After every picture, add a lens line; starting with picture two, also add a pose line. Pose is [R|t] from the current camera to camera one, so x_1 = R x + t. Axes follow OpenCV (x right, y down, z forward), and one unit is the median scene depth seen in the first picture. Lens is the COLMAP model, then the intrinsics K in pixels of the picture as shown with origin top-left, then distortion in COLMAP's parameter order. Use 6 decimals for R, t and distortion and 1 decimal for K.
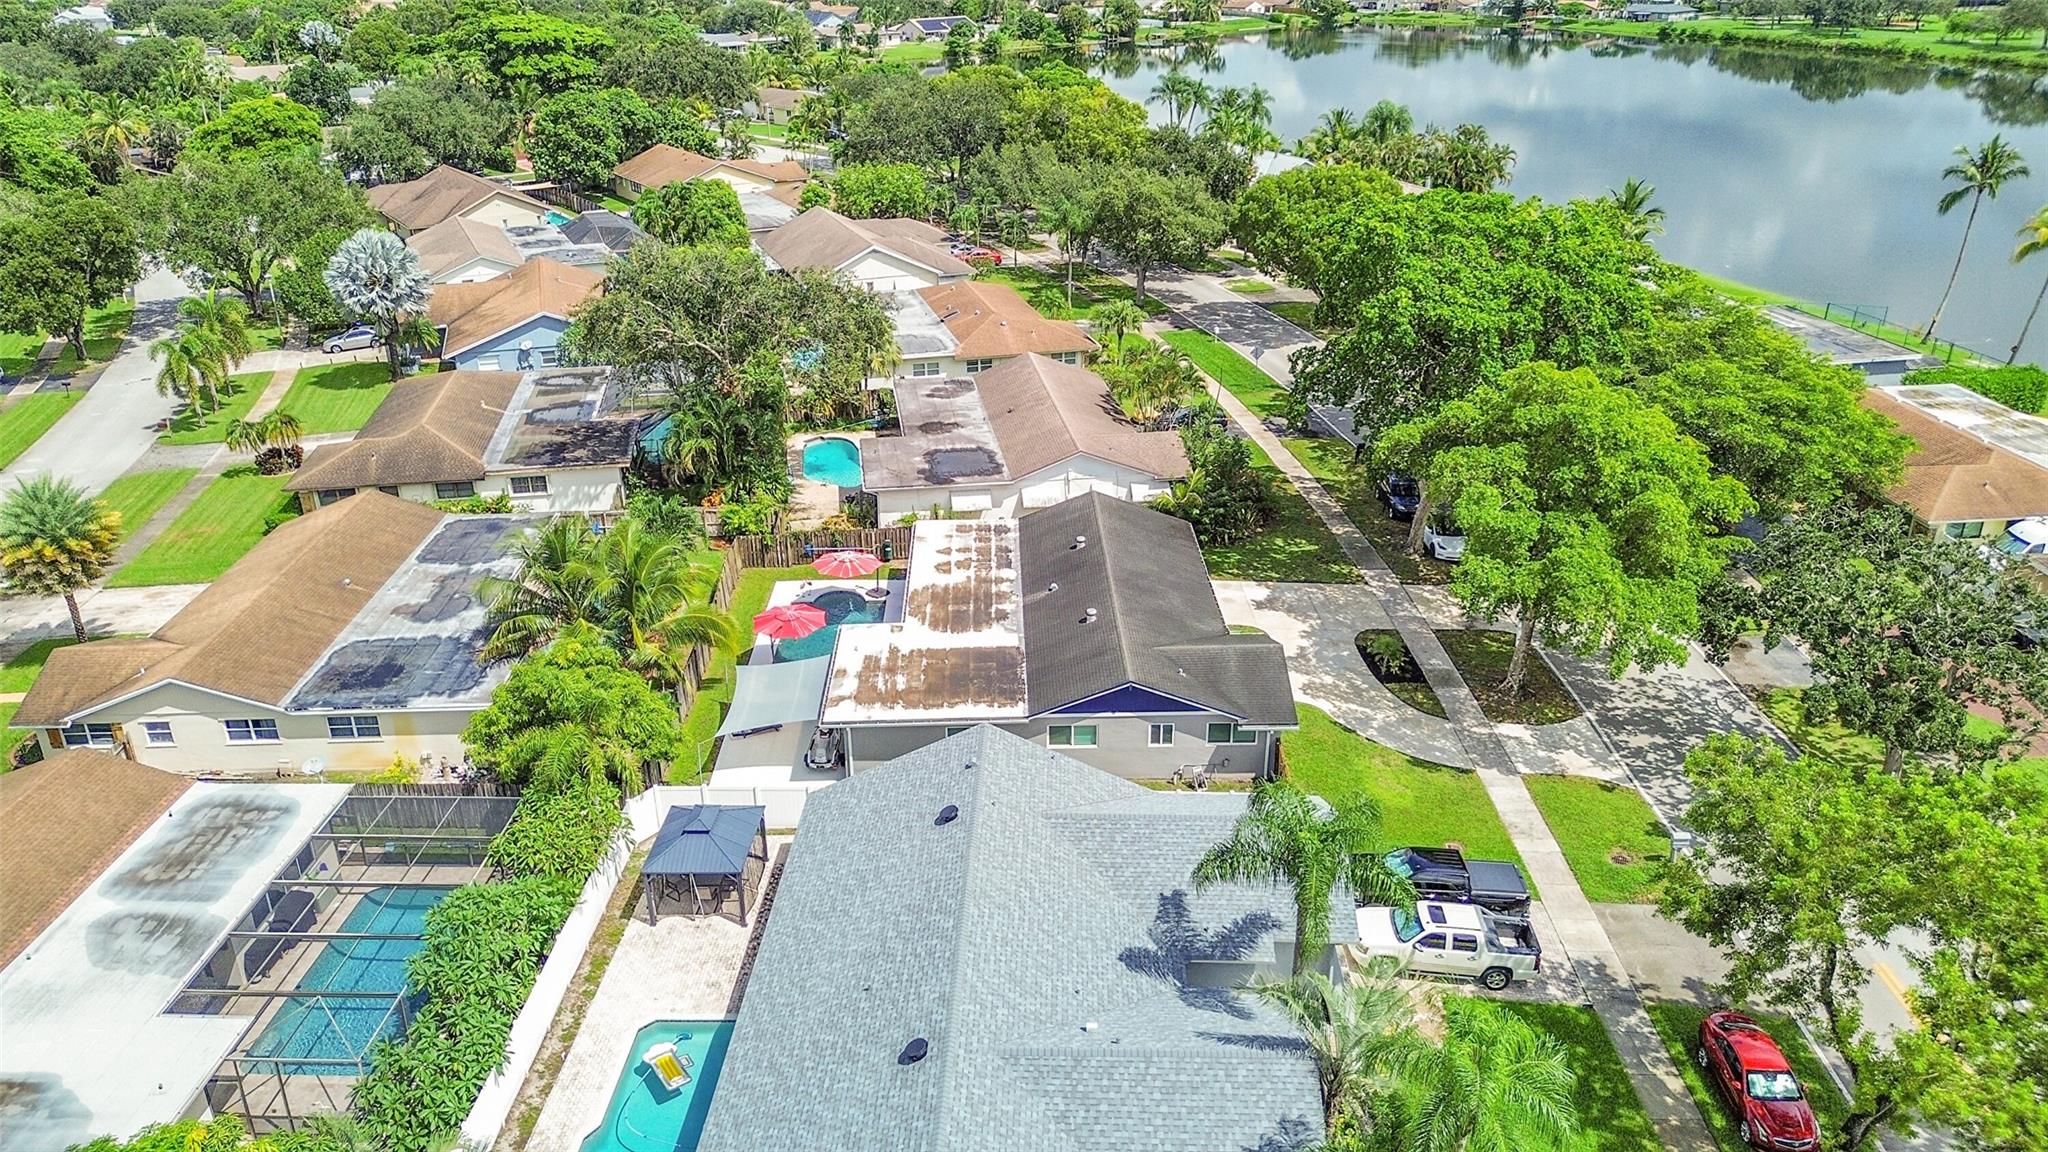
lens RADIAL K [[1454.3, 0, 1025.8], [0, 1454.3, 575.2], [0, 0, 1]] dist [0.034121, -0.021647]
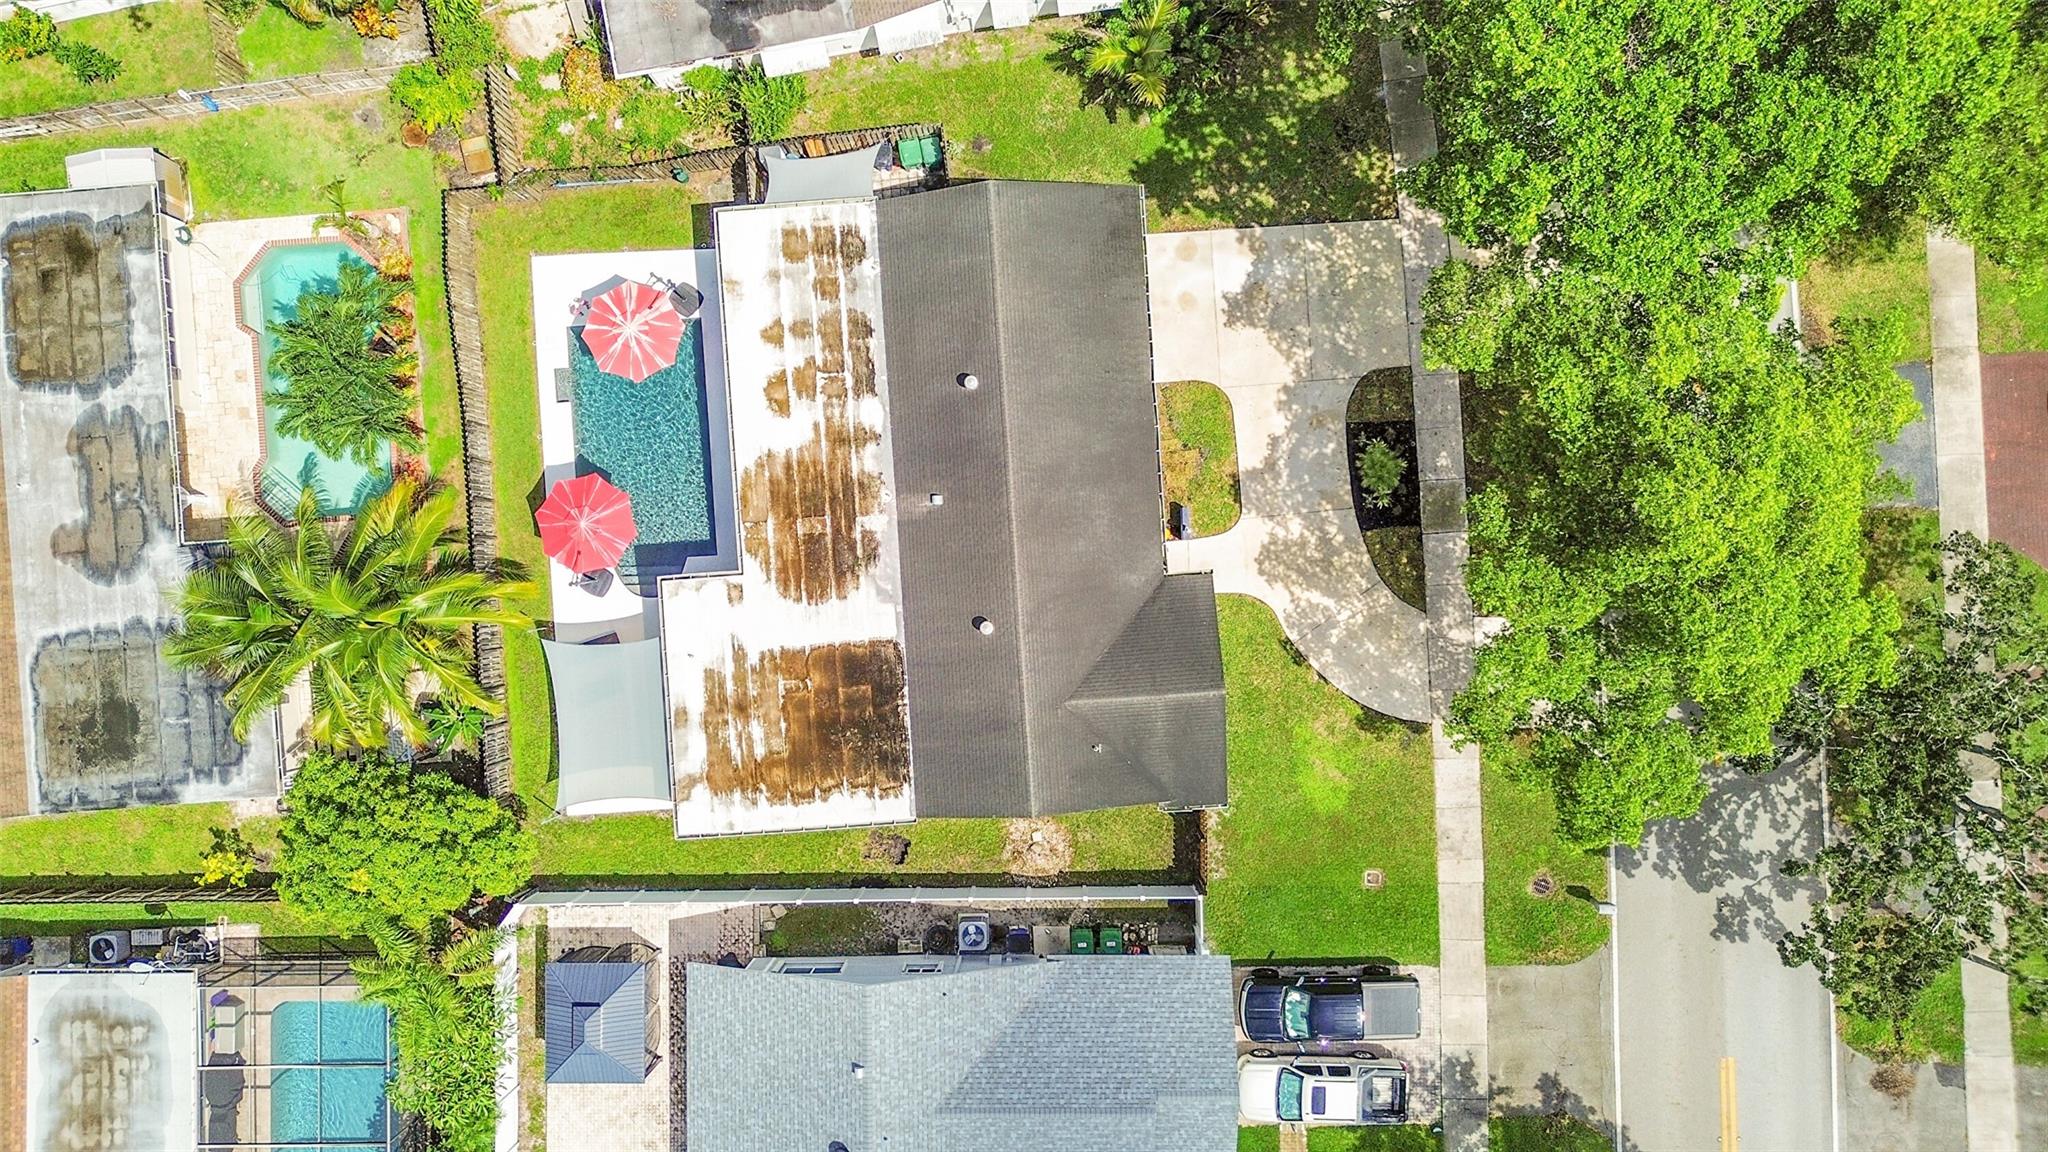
lens RADIAL K [[1454.3, 0, 1020.1], [0, 1454.3, 573.6], [0, 0, 1]] dist [0.034121, -0.021647]
pose [[0.999113, -0.040993, -0.009674, 0.067784], [0.025785, 0.413674, 0.910060, -0.648774], [-0.033305, -0.909501, 0.414364, 0.671127]]
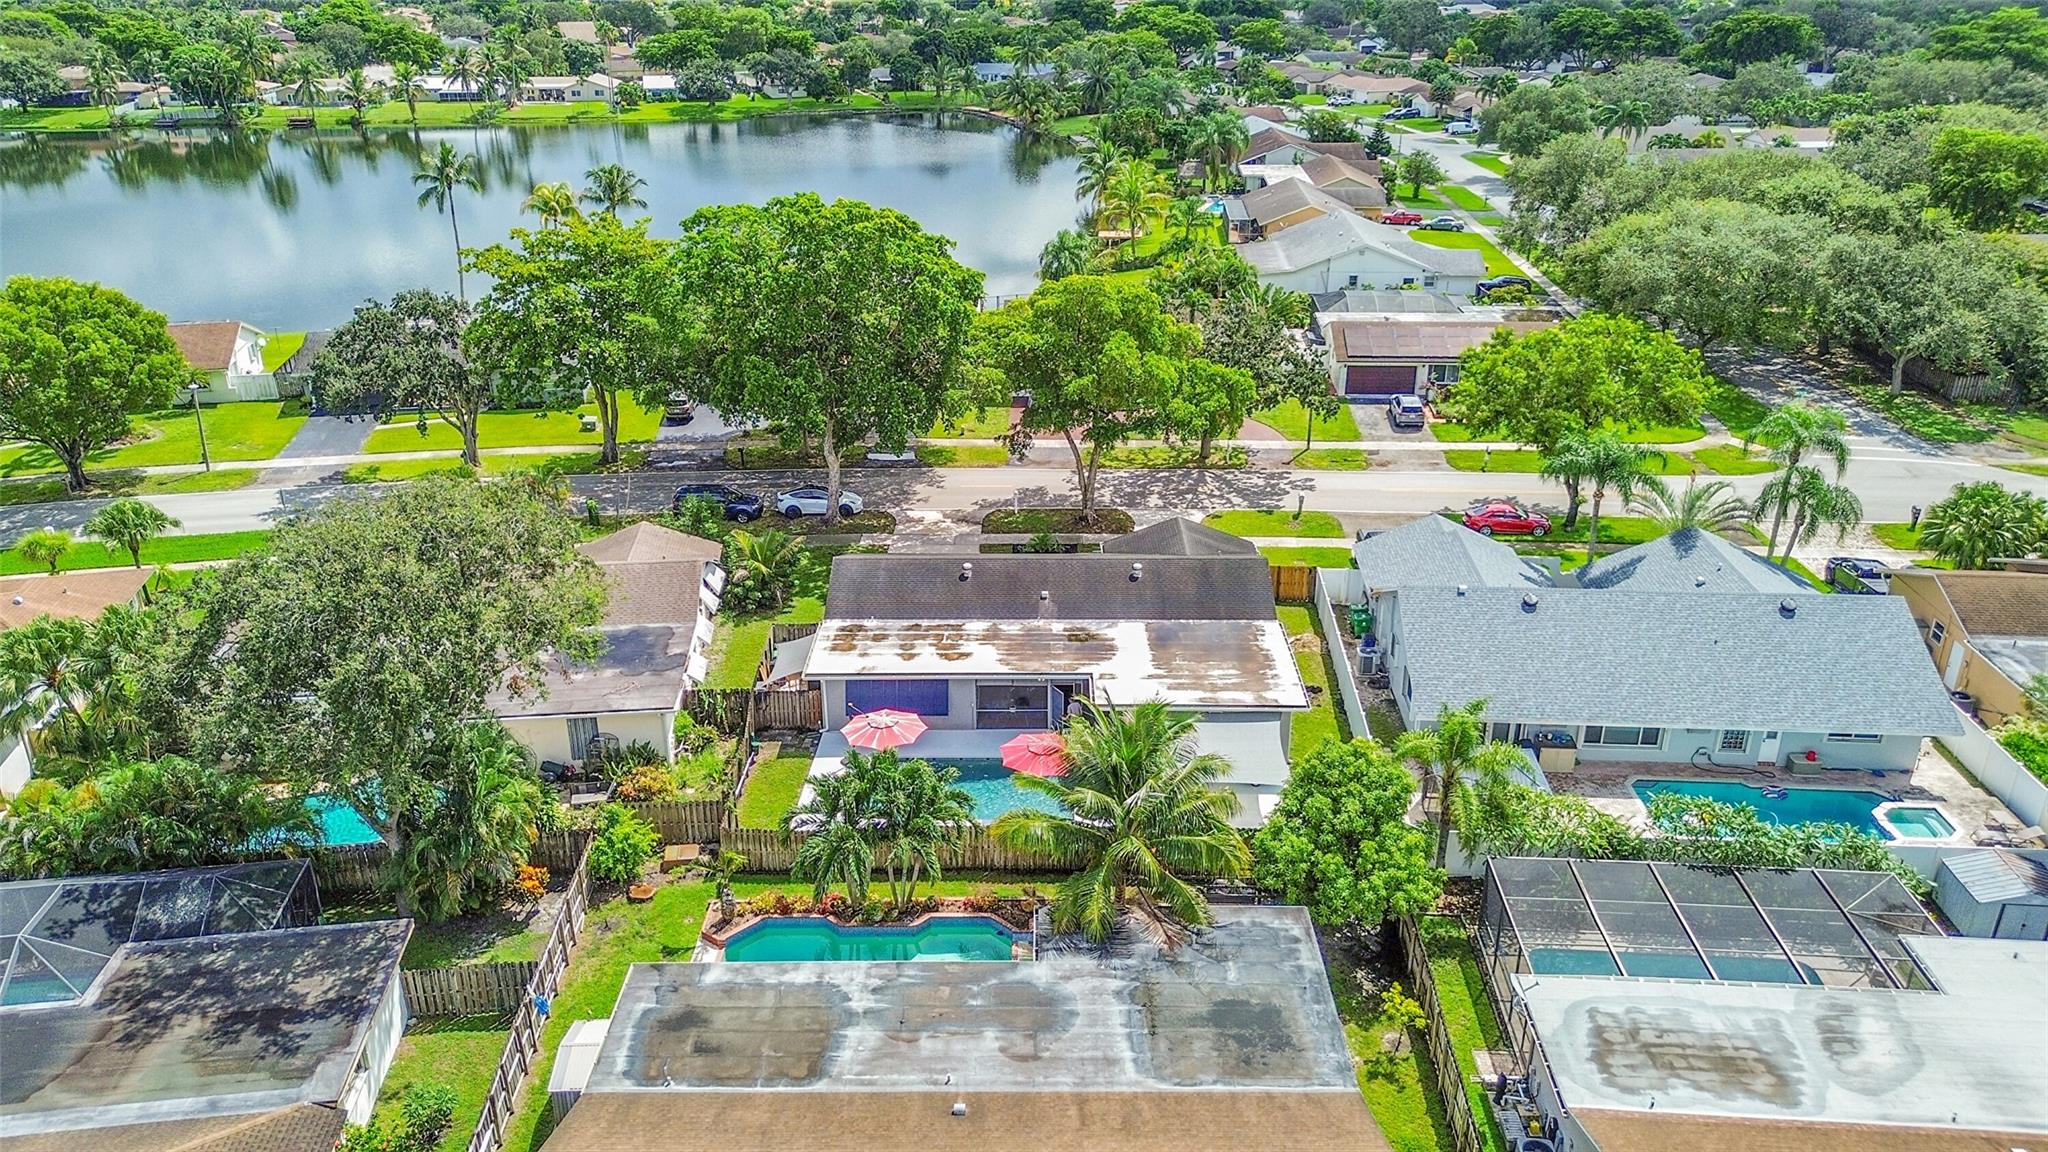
lens RADIAL K [[1454.3, 0, 1016.0], [0, 1454.3, 573.4], [0, 0, 1]] dist [0.034121, -0.021647]
pose [[0.047334, -0.386470, 0.921086, -0.932262], [0.416473, 0.845782, 0.333471, -0.359109], [-0.907915, 0.367823, 0.200989, 0.818304]]
